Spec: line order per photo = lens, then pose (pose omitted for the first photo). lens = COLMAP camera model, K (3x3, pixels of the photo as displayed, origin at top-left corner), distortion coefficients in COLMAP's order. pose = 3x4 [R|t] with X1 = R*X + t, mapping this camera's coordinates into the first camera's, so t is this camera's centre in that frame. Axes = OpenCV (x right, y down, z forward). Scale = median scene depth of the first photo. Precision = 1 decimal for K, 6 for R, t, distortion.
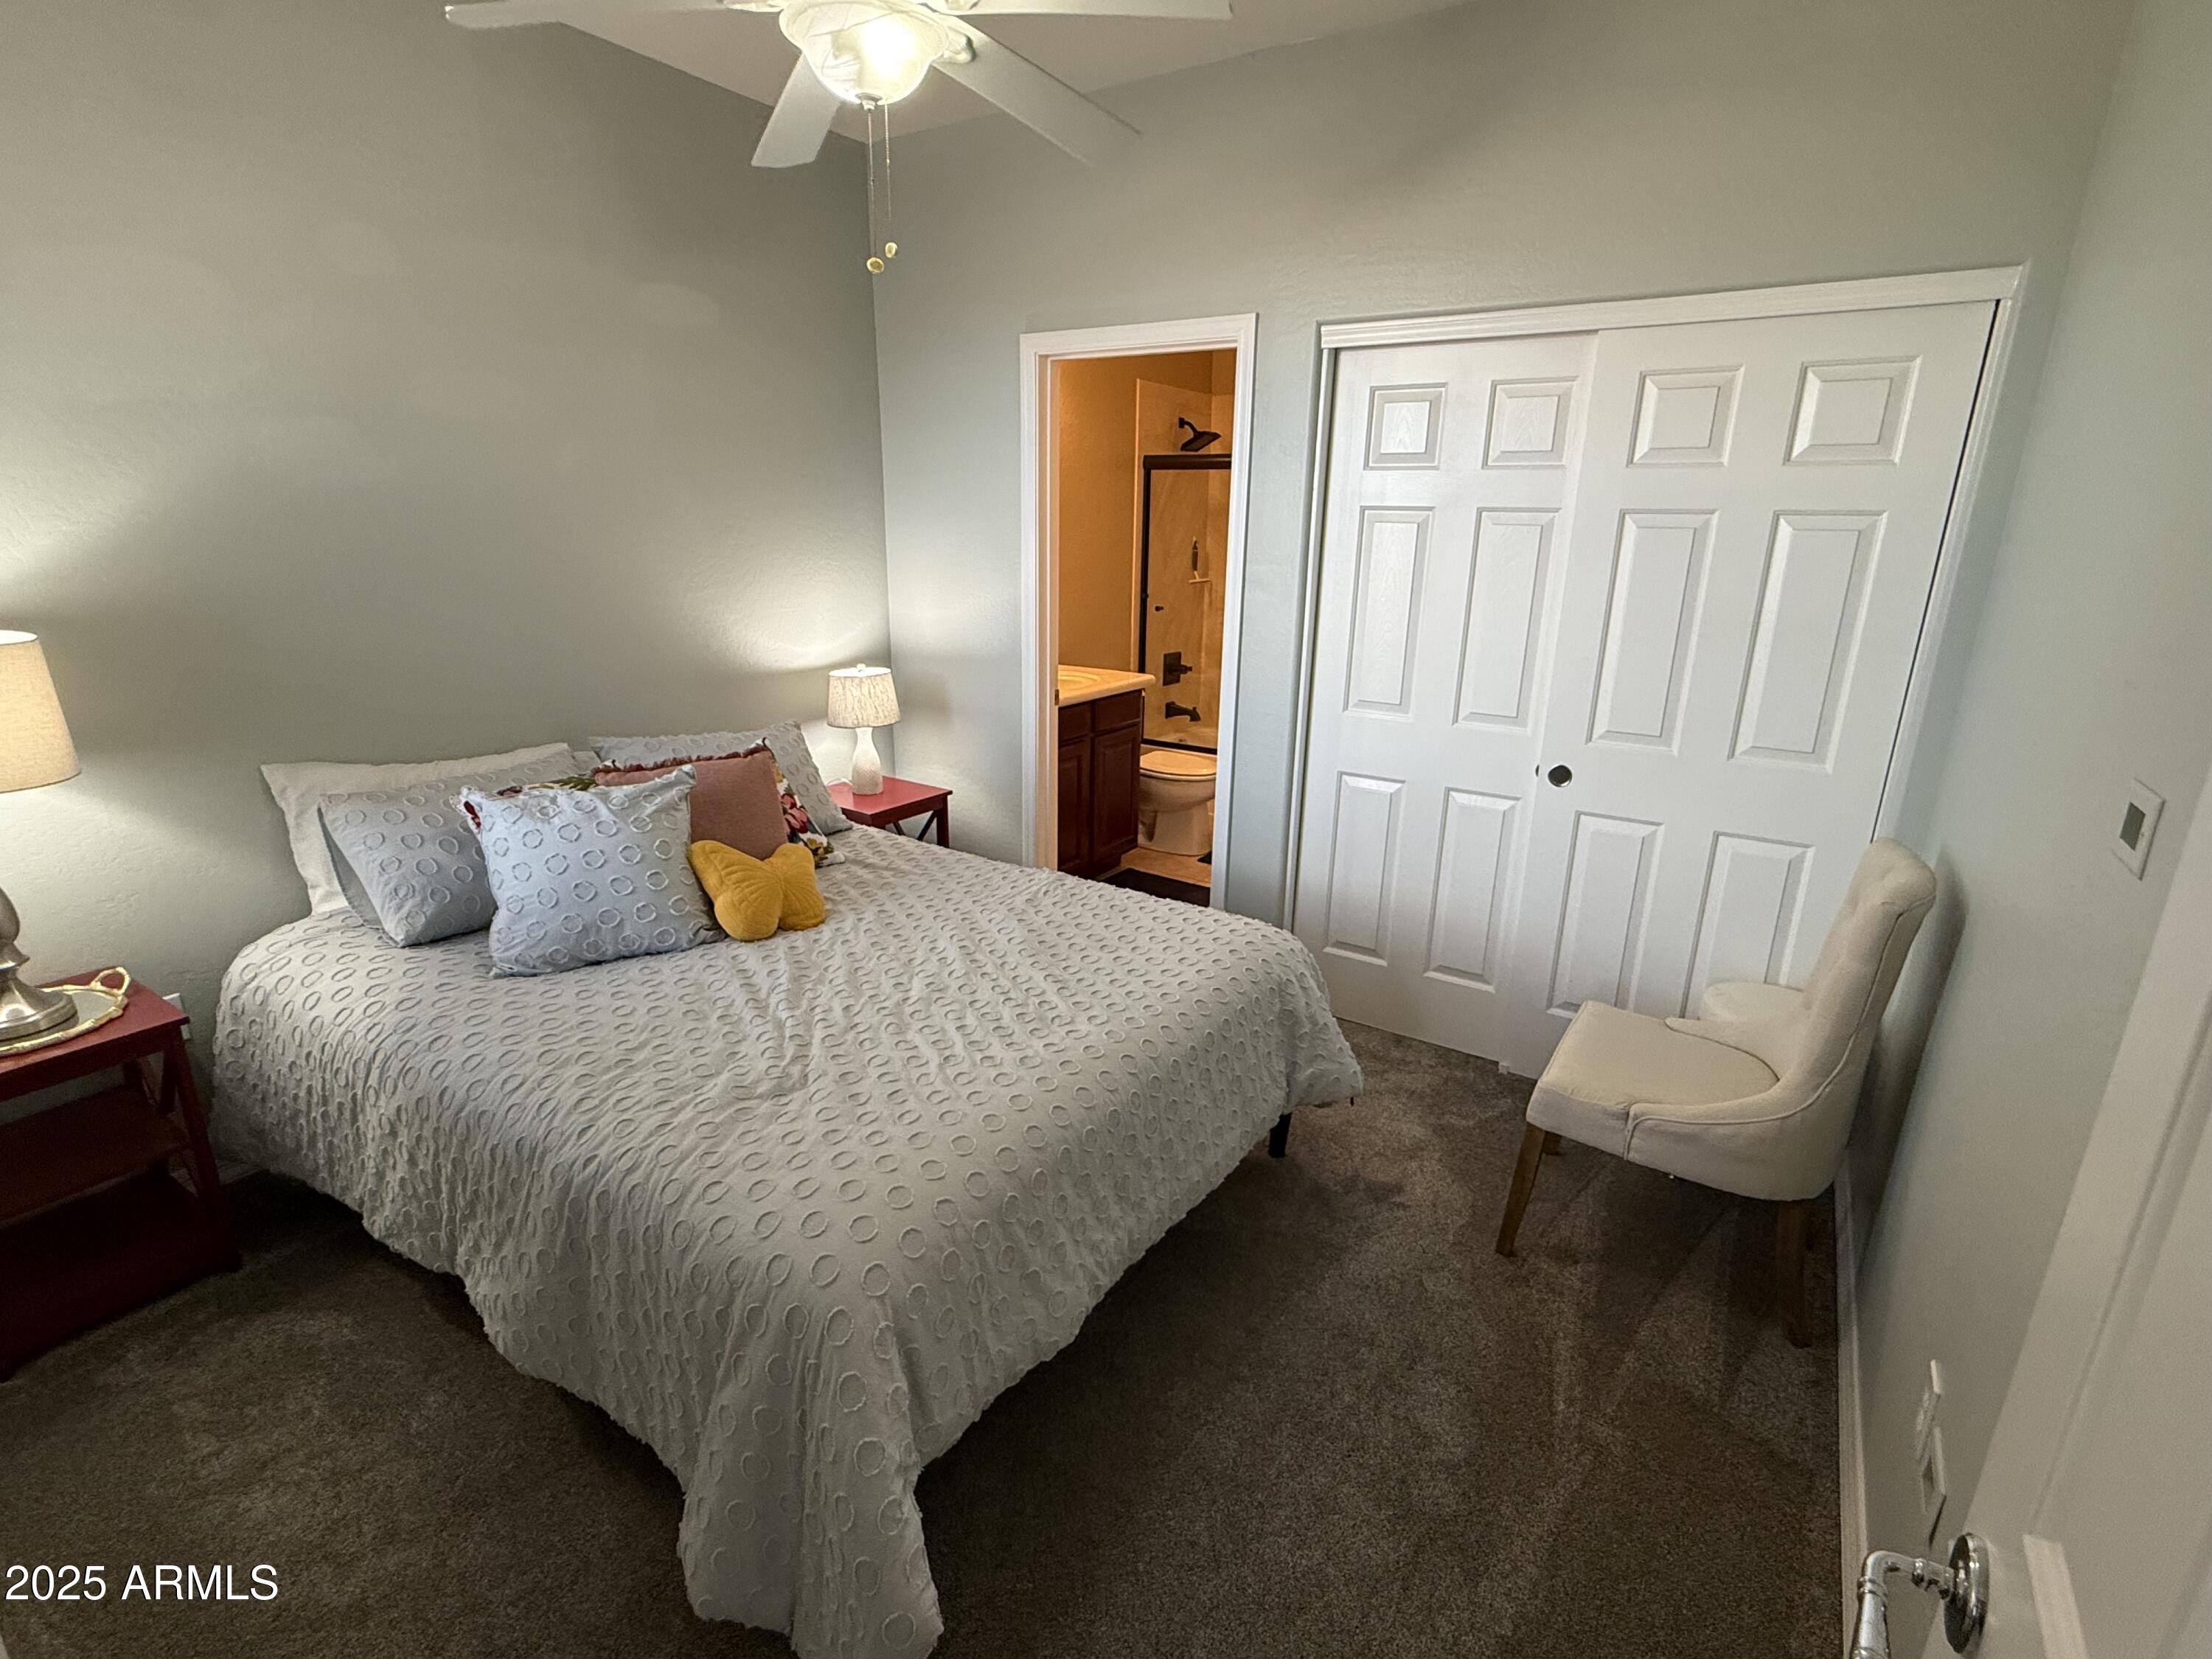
lens RADIAL K [[1063.5, 0, 1111.1], [0, 1063.5, 836.9], [0, 0, 1]] dist [0.004628, -0.000582]
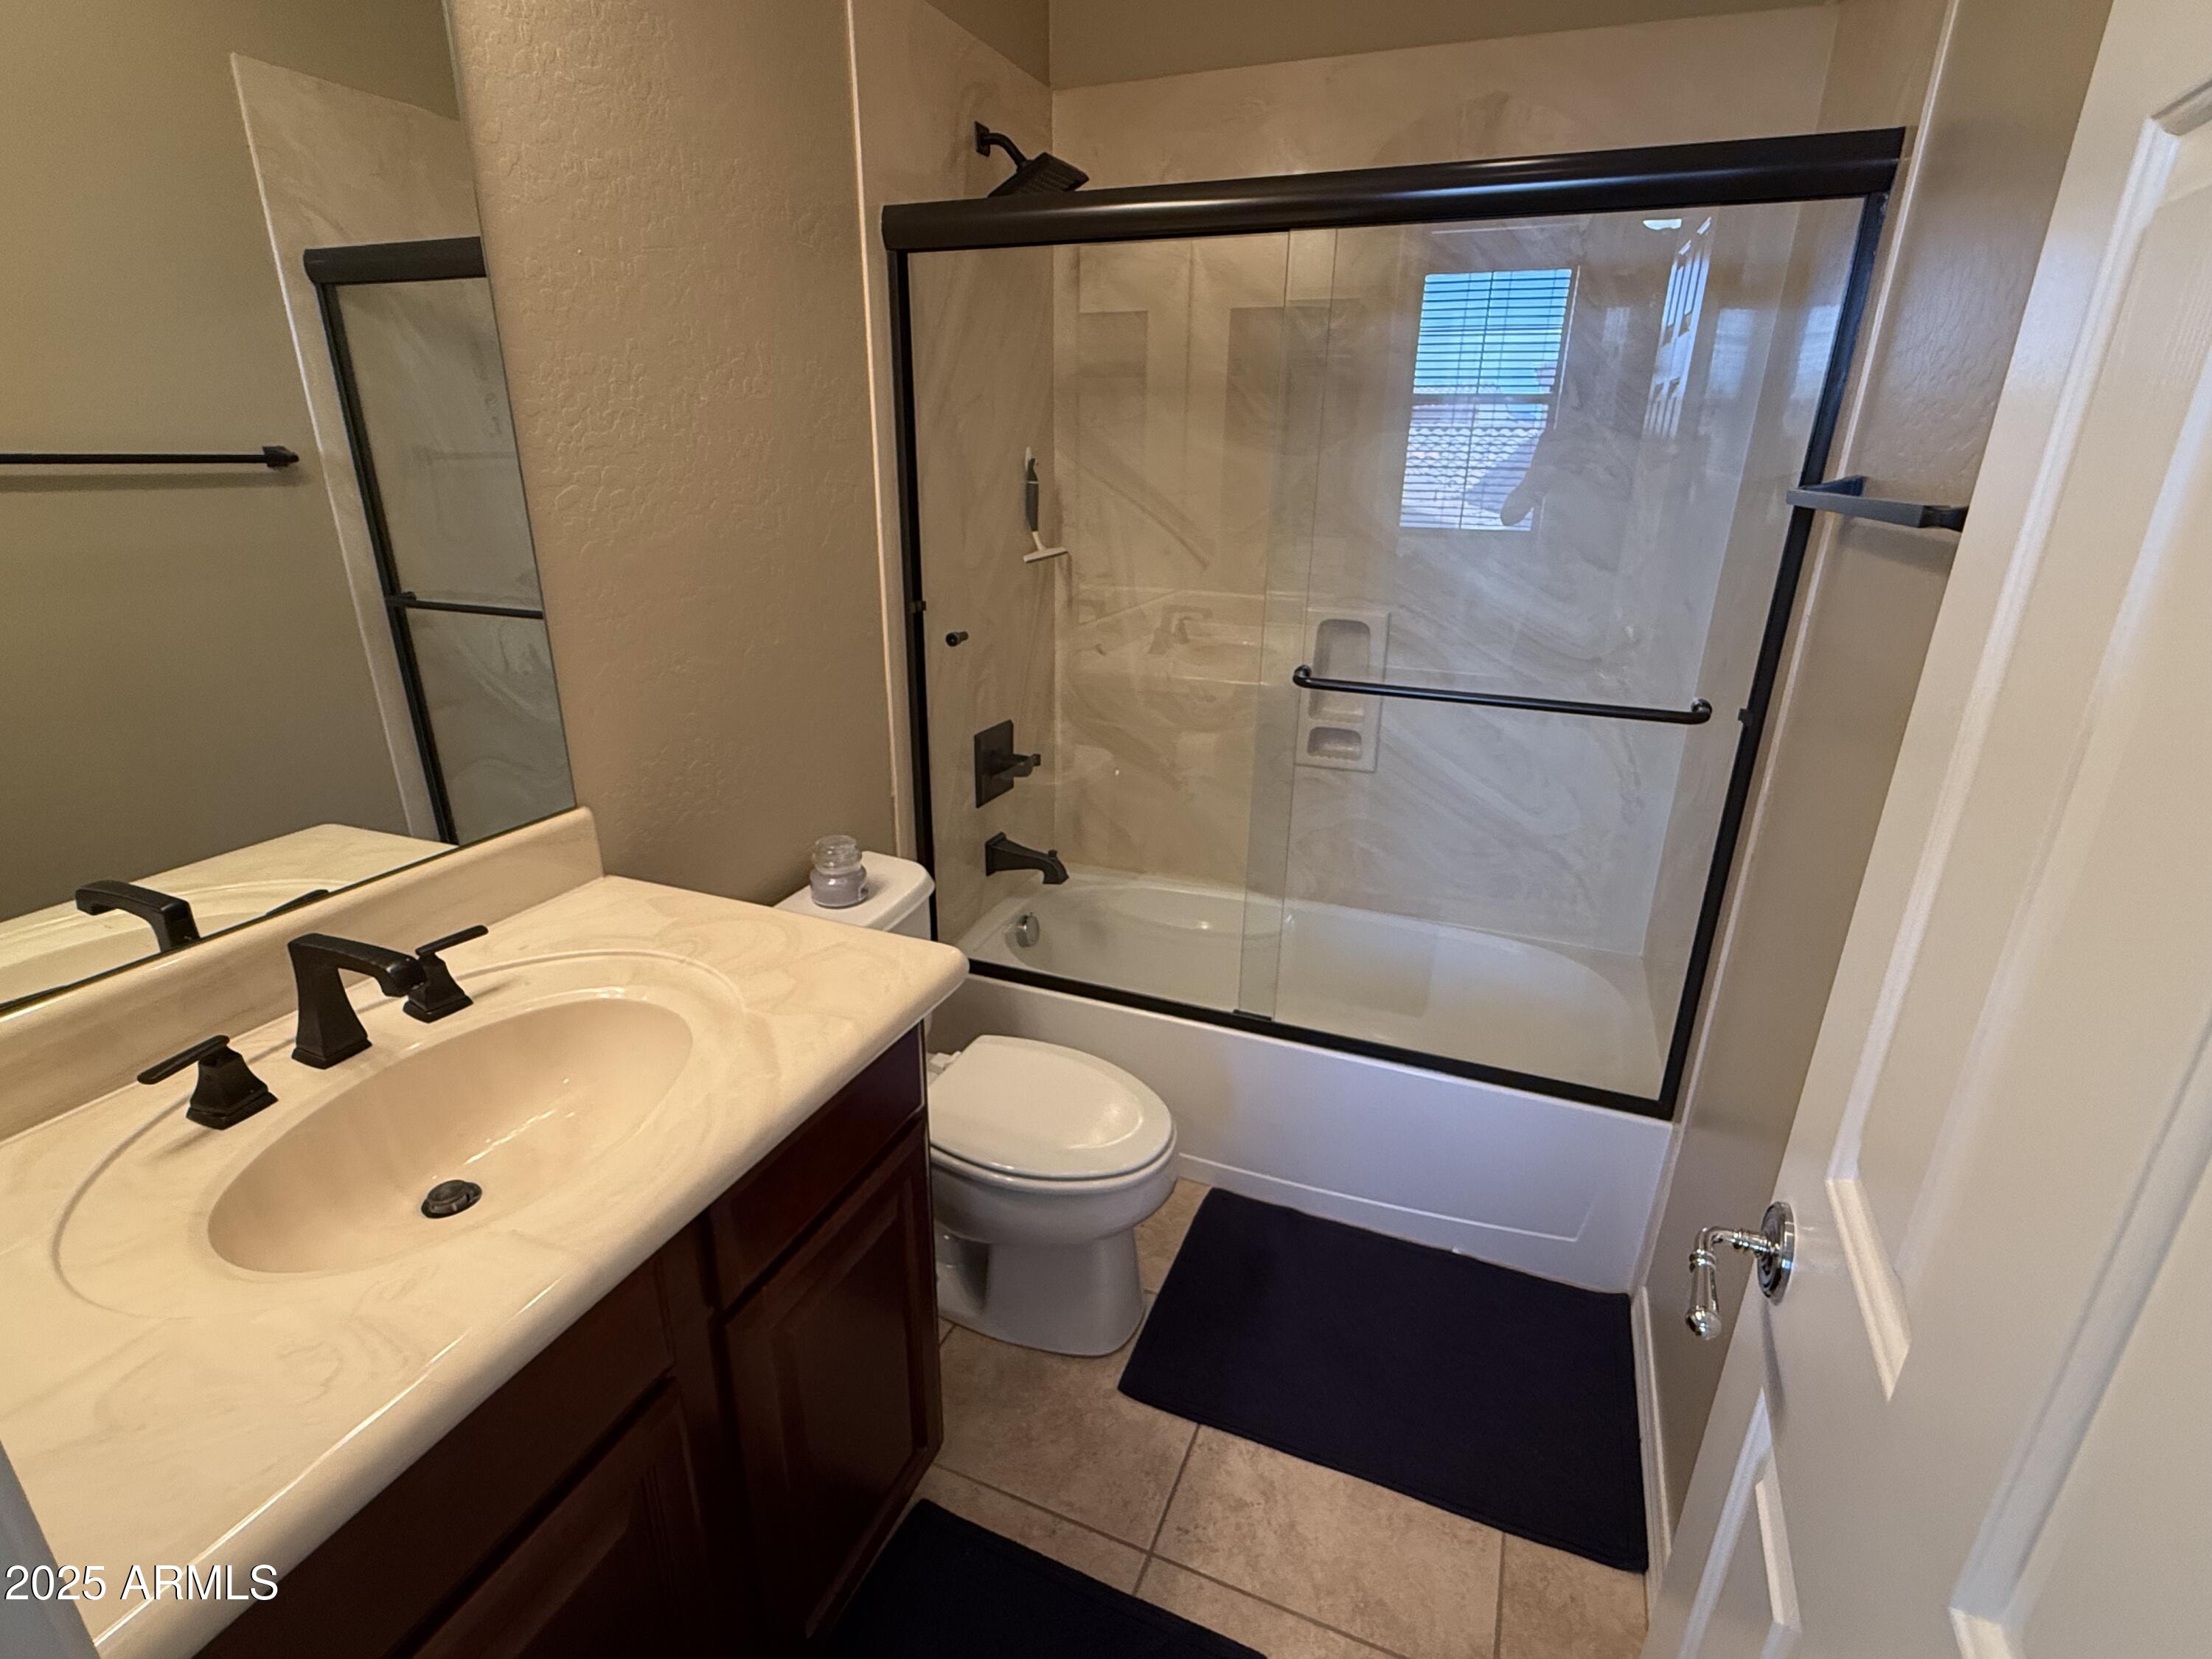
lens RADIAL K [[1063.5, 0, 1107.4], [0, 1063.5, 850.0], [0, 0, 1]] dist [0.004628, -0.000582]
pose [[0.981862, -0.070173, 0.176133, 0.024015], [0.057784, 0.995544, 0.074515, -0.153707], [-0.180577, -0.062986, 0.981542, 0.571135]]
